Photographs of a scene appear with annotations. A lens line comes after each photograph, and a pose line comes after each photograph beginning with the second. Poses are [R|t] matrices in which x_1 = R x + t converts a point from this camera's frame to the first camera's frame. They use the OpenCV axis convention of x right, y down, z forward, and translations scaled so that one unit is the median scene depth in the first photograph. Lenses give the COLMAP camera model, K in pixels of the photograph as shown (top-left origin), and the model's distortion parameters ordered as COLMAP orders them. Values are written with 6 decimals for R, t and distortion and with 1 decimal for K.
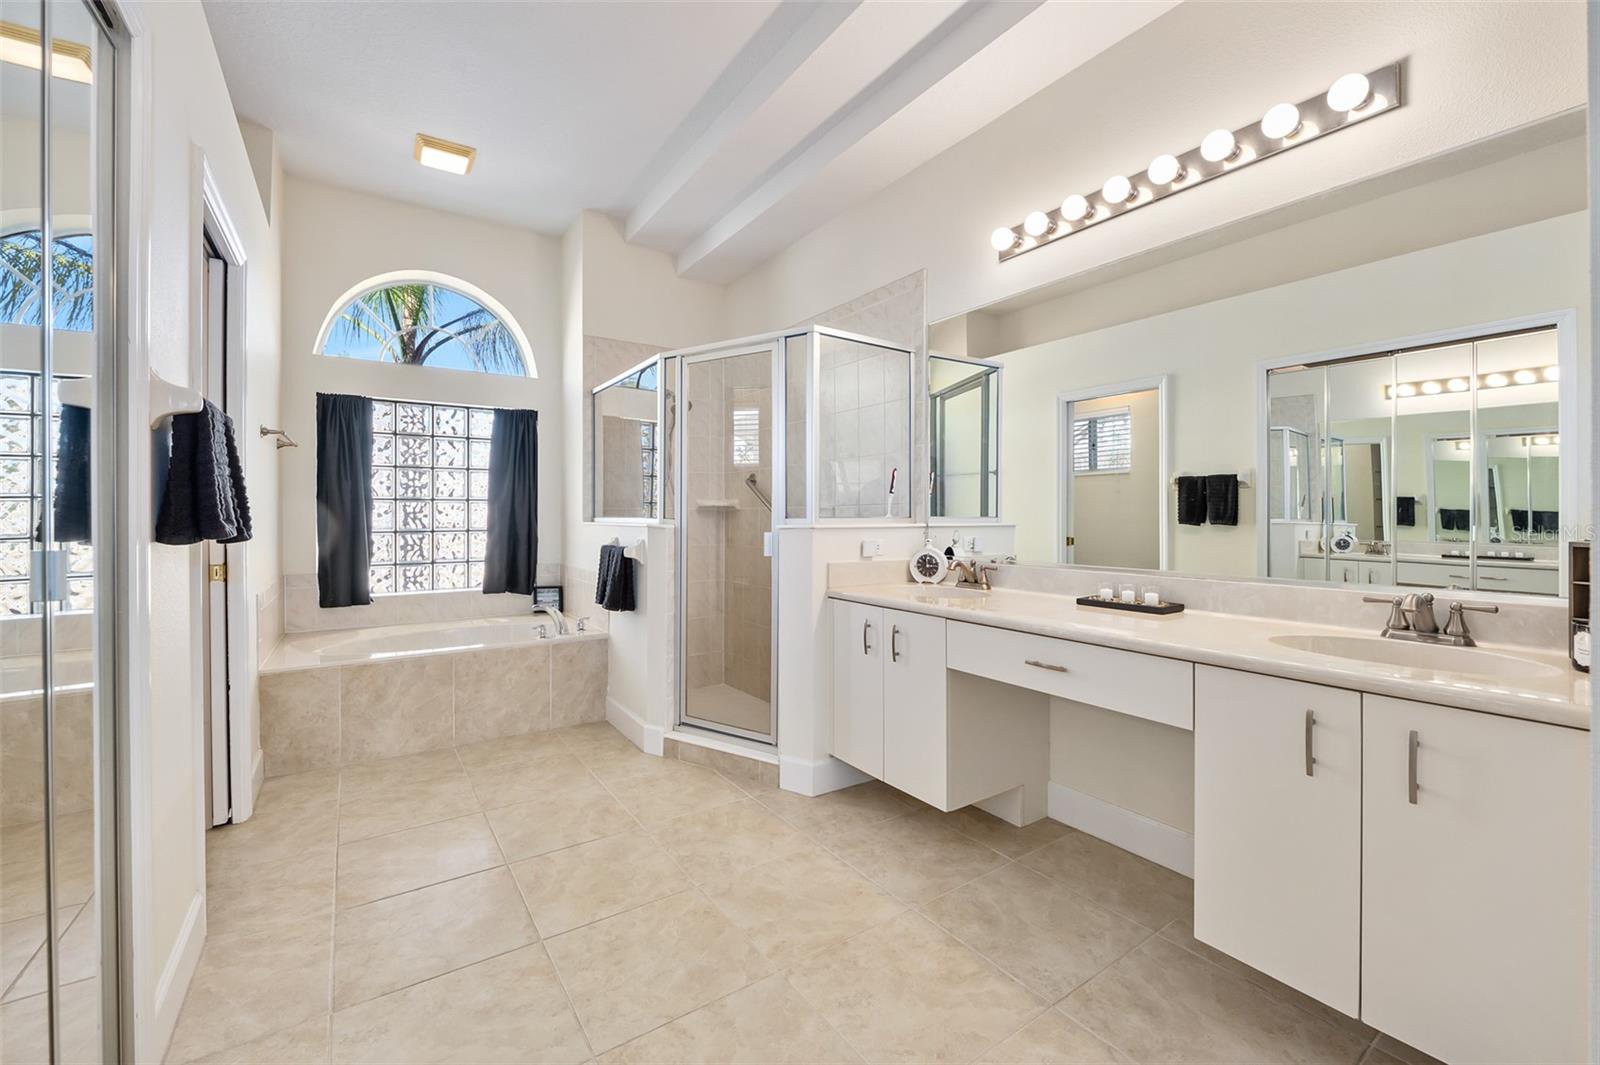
lens RADIAL K [[647.7, 0, 799.0], [0, 647.7, 524.1], [0, 0, 1]] dist [-0.000129, 0.000001]
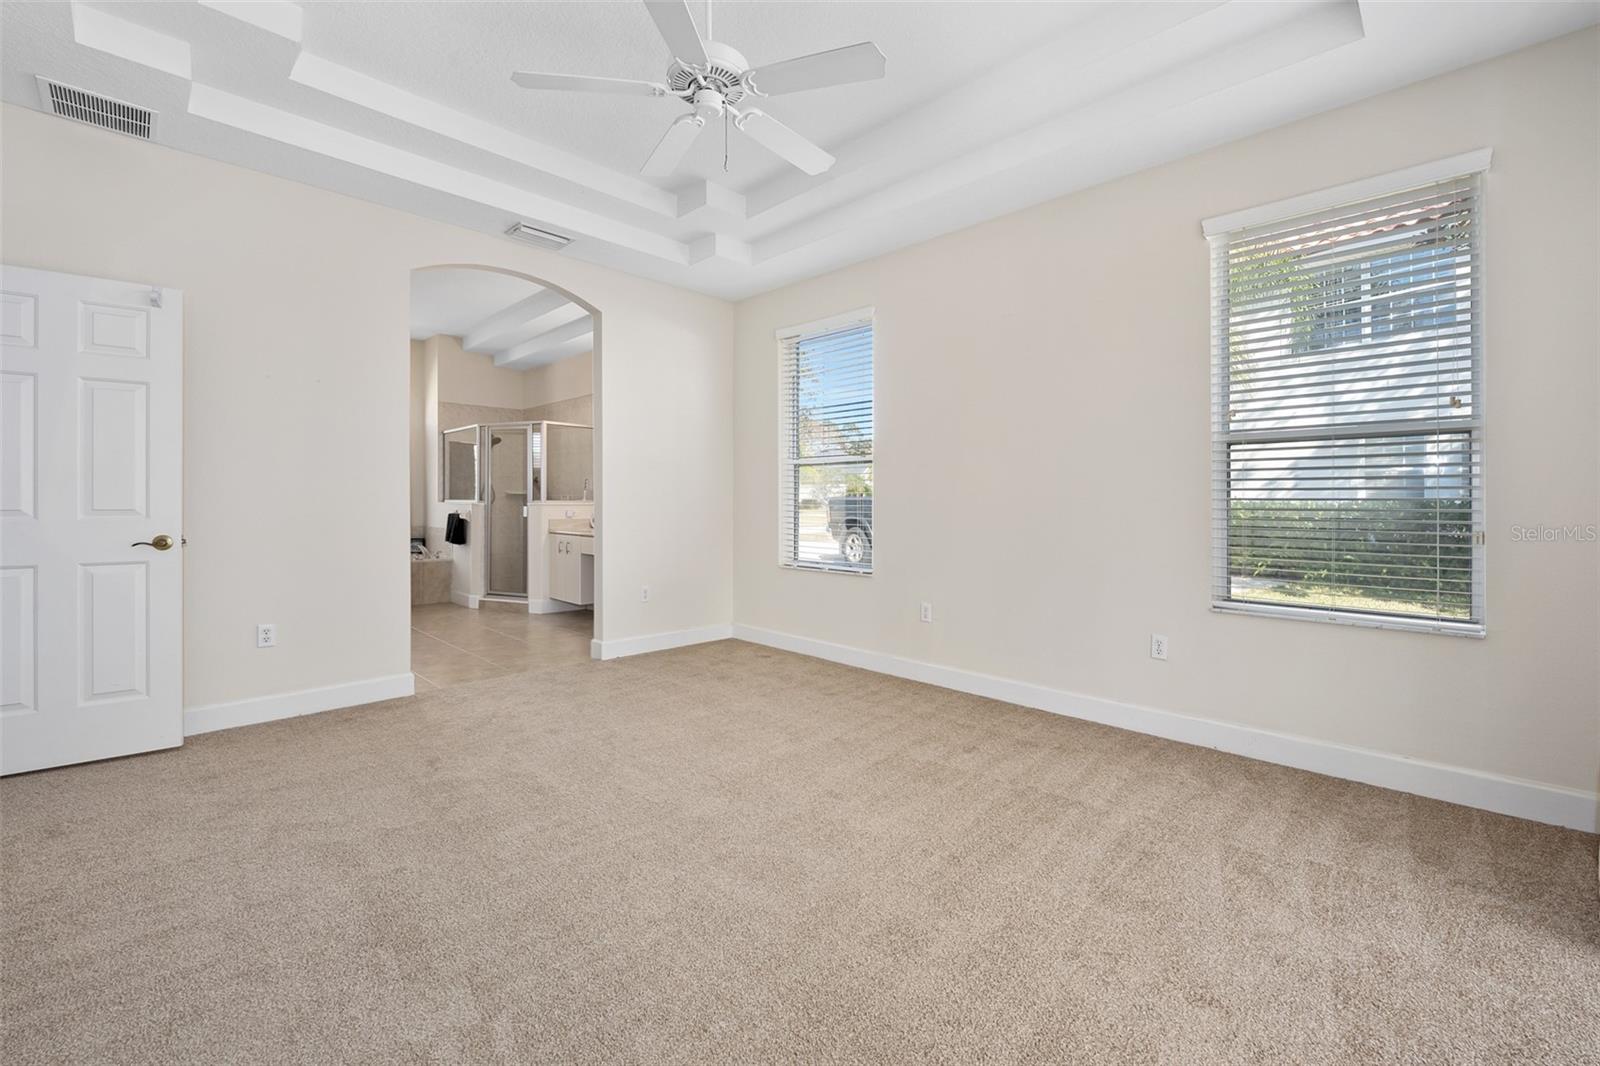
lens RADIAL K [[671.2, 0, 800.1], [0, 671.2, 515.9], [0, 0, 1]] dist [-0.002281, -0.000208]
pose [[0.982757, 0.002412, 0.184885, 0.416606], [-0.003231, 0.999986, 0.004132, 0.029591], [-0.184873, -0.004658, 0.982751, -1.355311]]
